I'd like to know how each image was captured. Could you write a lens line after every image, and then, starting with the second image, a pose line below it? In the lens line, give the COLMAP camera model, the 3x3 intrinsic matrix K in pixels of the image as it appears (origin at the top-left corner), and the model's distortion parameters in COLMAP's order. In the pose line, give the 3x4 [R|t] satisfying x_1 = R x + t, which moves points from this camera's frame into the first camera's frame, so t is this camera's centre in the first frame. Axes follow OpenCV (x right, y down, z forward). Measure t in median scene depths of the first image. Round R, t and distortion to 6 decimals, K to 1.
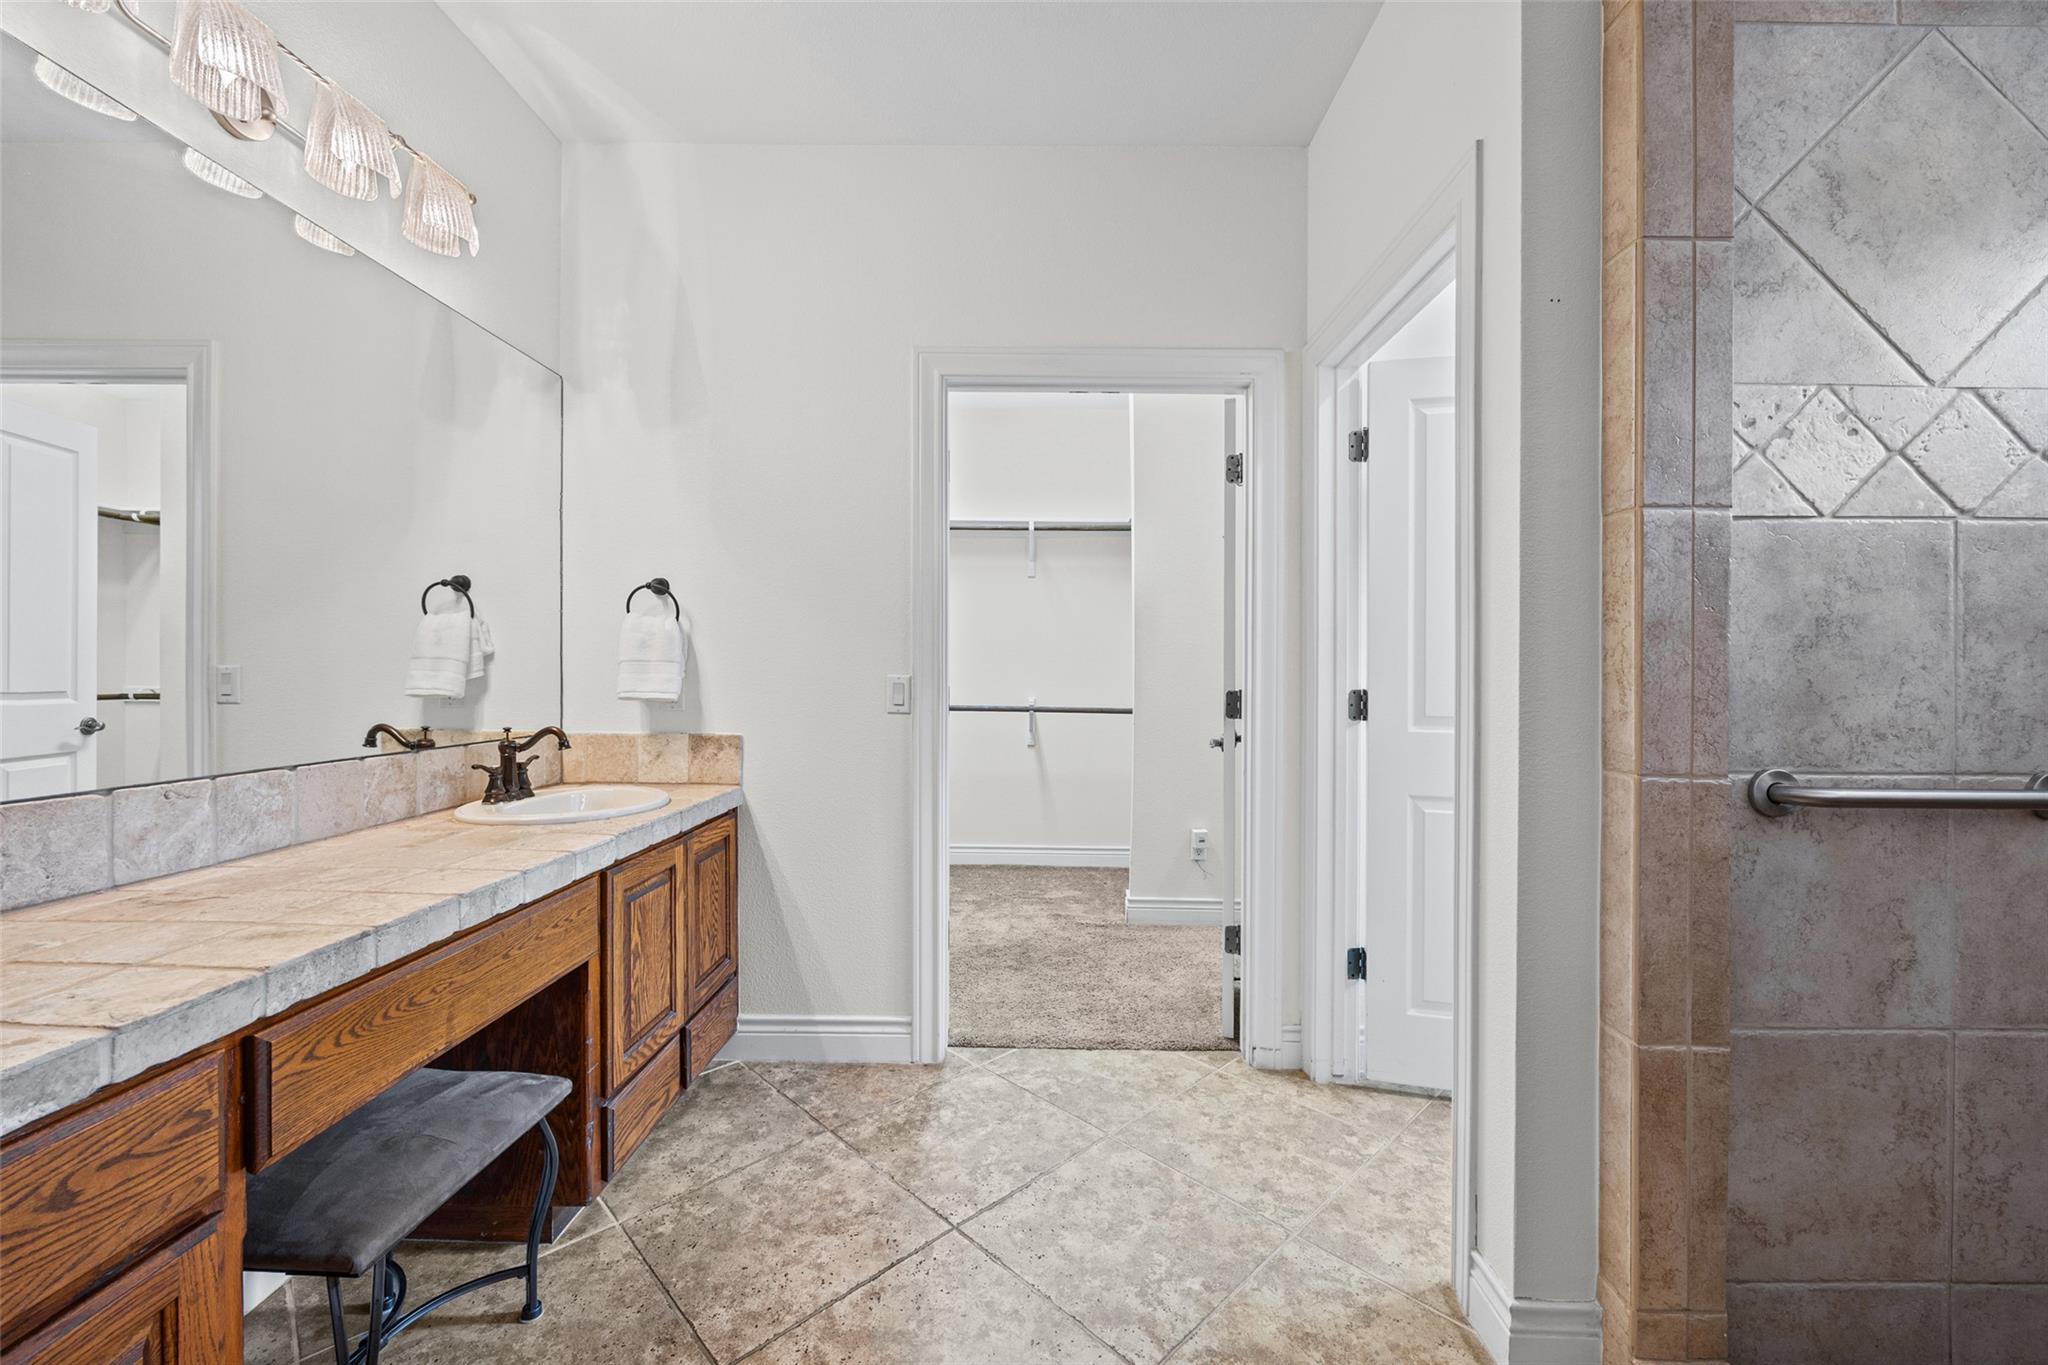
lens RADIAL K [[792.2, 0, 1044.4], [0, 792.2, 681.9], [0, 0, 1]] dist [-0.007673, 0.000296]
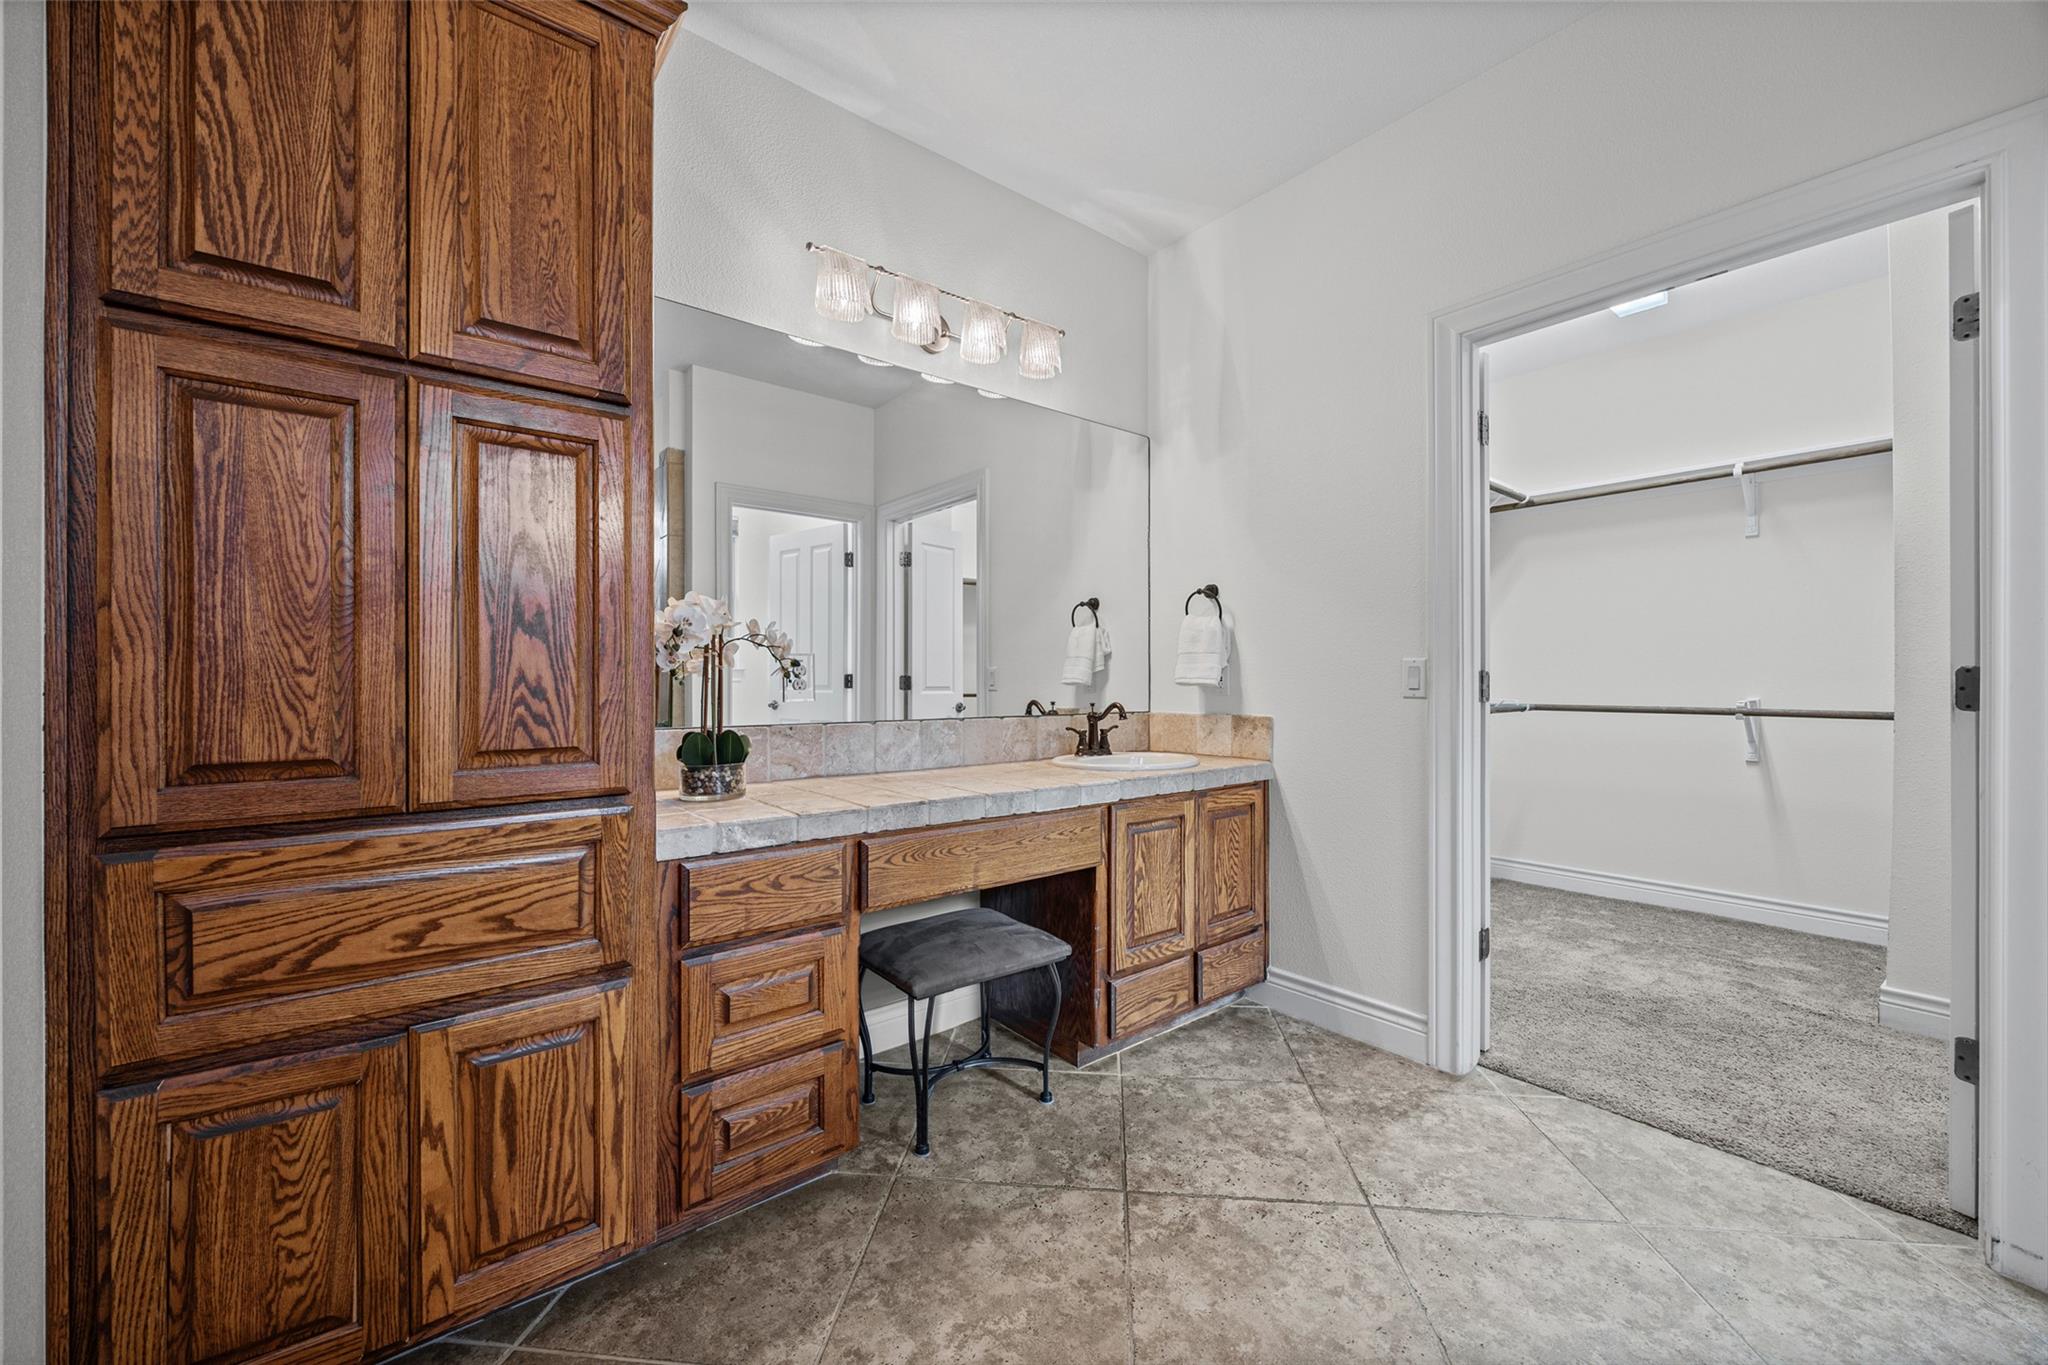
lens RADIAL K [[792.2, 0, 1059.0], [0, 792.2, 691.8], [0, 0, 1]] dist [-0.007673, 0.000296]
pose [[0.647022, -0.006124, -0.762447, 0.324597], [0.002254, 0.999979, -0.006119, 0.044067], [0.762468, 0.002241, 0.647022, 0.052977]]
